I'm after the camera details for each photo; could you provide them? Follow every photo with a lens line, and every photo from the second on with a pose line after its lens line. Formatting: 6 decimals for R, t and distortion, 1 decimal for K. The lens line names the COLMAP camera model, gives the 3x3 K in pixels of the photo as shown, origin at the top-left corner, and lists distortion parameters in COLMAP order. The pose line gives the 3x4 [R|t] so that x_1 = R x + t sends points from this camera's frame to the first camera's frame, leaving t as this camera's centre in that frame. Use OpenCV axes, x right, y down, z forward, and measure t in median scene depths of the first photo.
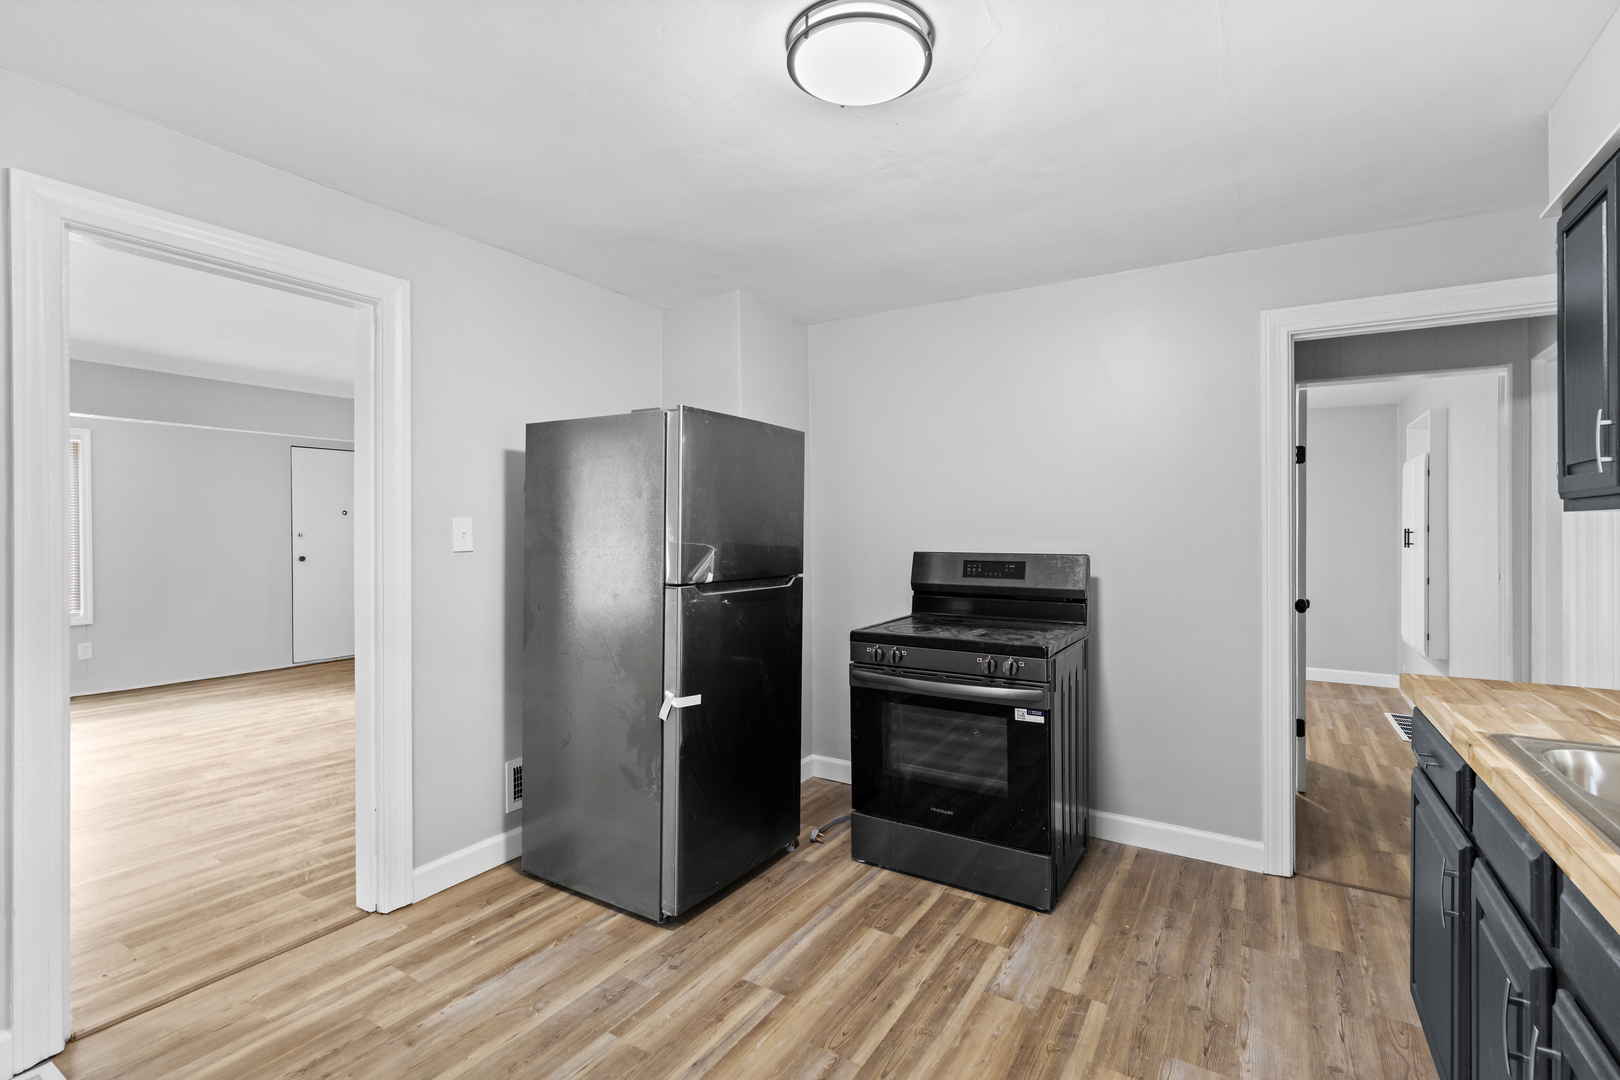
lens RADIAL K [[740.6, 0, 823.6], [0, 740.6, 529.8], [0, 0, 1]] dist [0.005637, -0.001034]
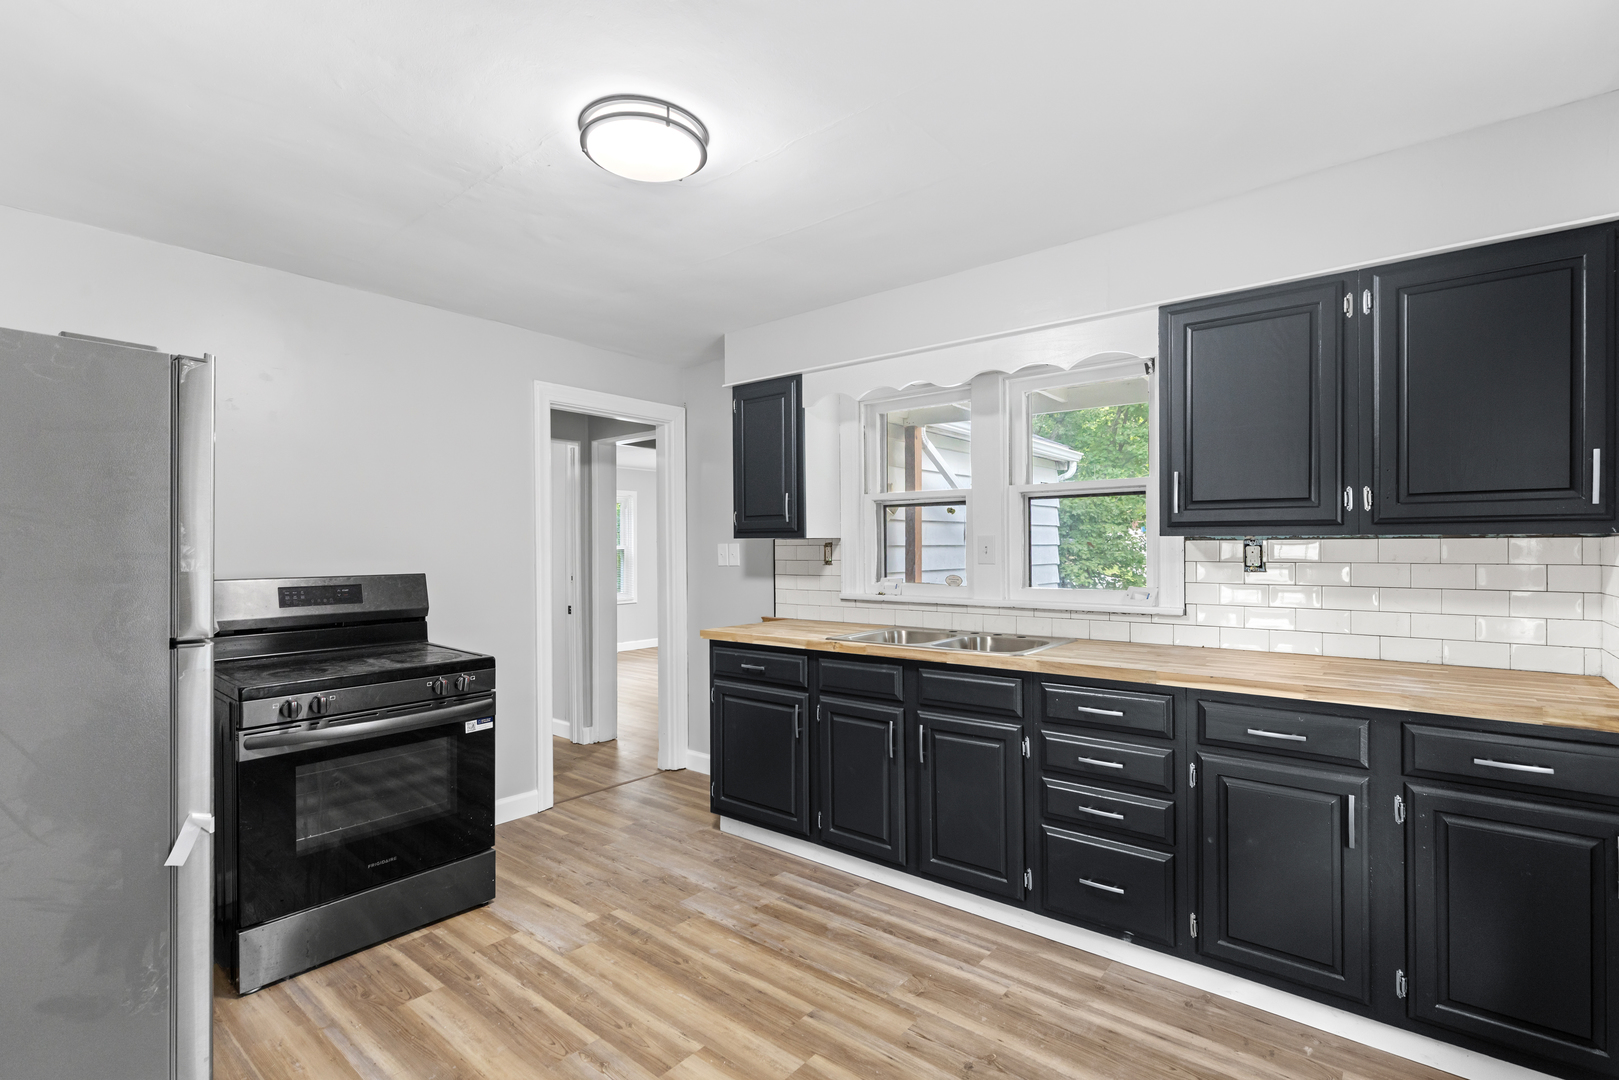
lens RADIAL K [[740.1, 0, 811.8], [0, 740.1, 551.2], [0, 0, 1]] dist [0.005637, -0.001034]
pose [[0.146948, -0.006564, 0.989122, -0.720253], [0.003223, 0.999976, 0.006158, -0.002691], [-0.989139, 0.002283, 0.146966, 0.386344]]
